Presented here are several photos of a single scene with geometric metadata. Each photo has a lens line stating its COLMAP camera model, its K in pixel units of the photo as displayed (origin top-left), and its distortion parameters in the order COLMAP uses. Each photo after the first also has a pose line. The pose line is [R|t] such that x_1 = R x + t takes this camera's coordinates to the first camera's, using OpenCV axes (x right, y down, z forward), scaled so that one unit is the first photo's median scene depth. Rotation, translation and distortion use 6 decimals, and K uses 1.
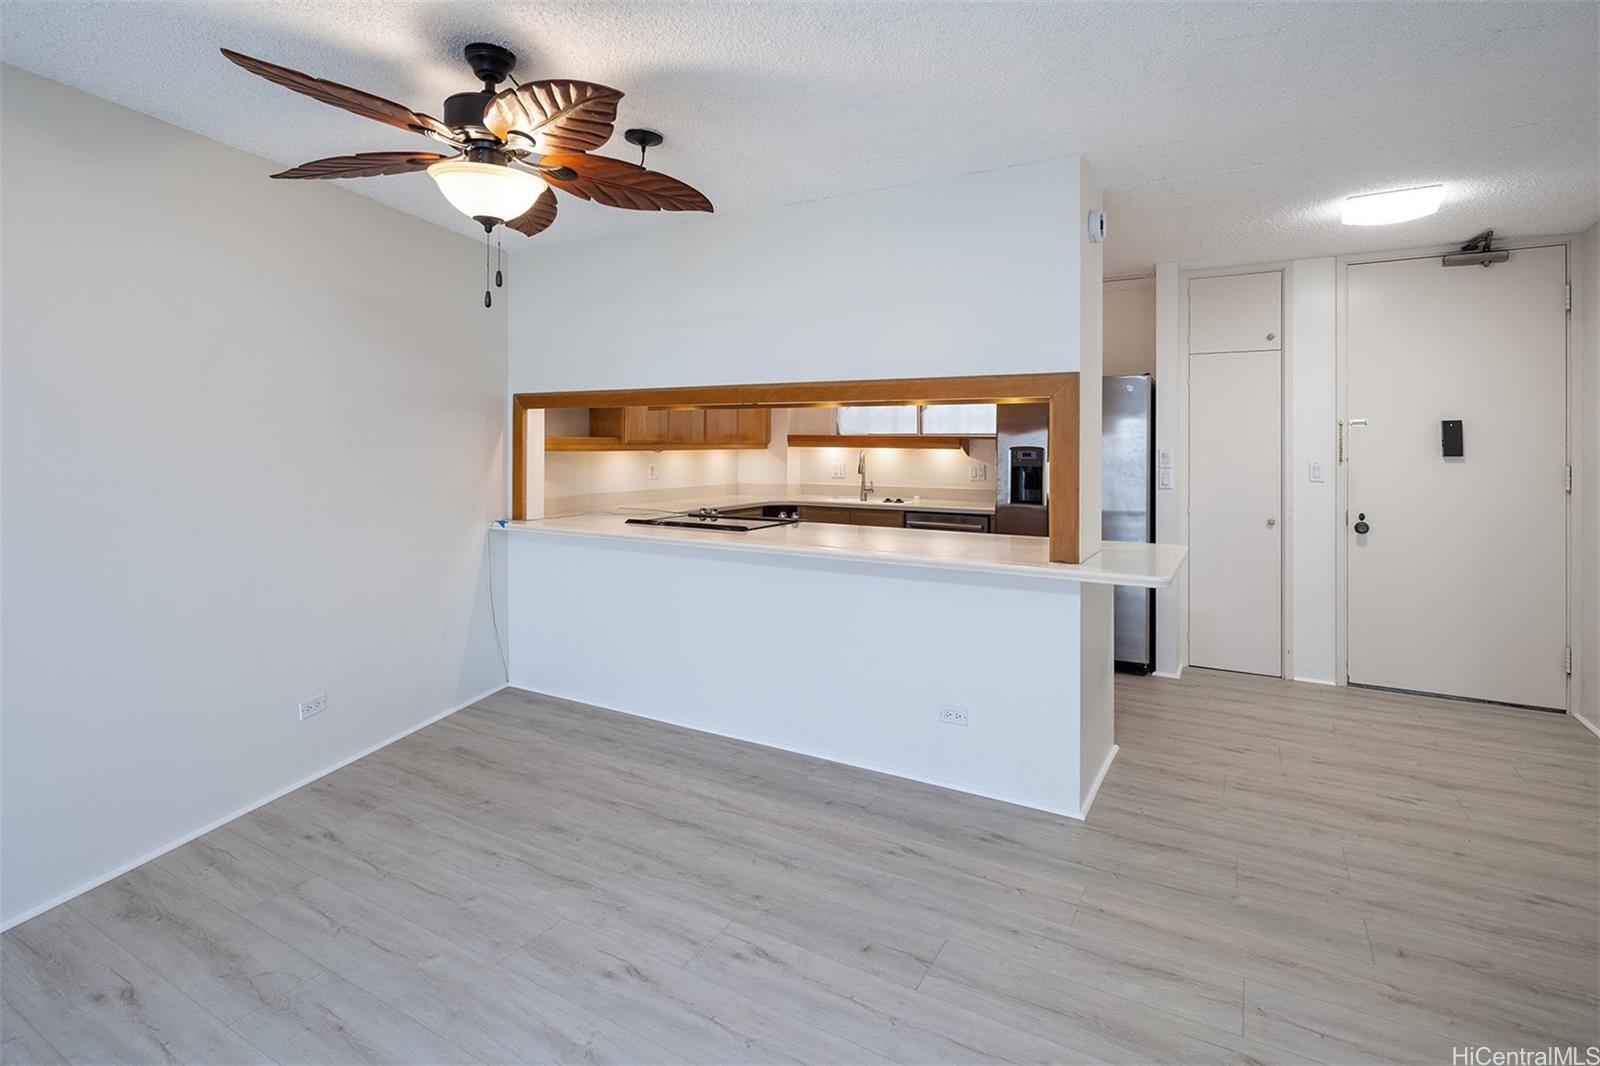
lens RADIAL K [[787.4, 0, 799.8], [0, 787.4, 431.2], [0, 0, 1]] dist [-0.001370, -0.000082]
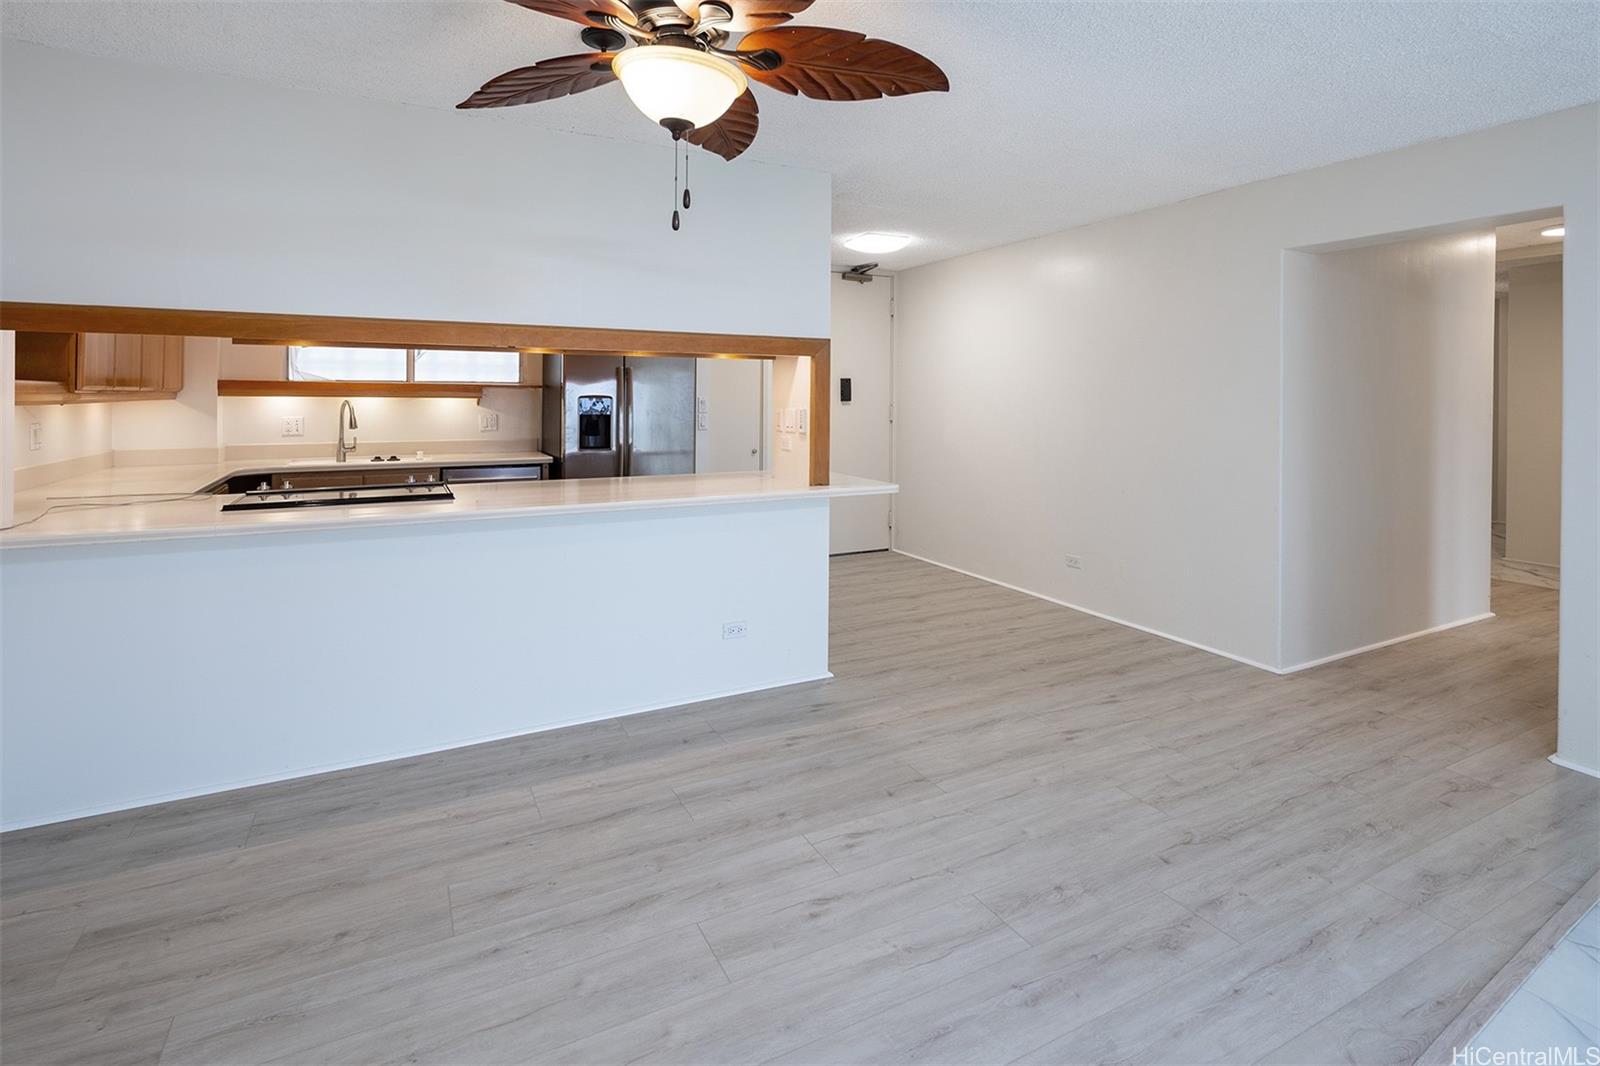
lens RADIAL K [[795.5, 0, 797.4], [0, 795.5, 384.9], [0, 0, 1]] dist [-0.003315, -0.000724]
pose [[0.526348, 0.008903, 0.850223, -0.581285], [-0.015381, 0.999881, -0.000948, 0.002742], [-0.850130, -0.012578, 0.526422, 0.249035]]
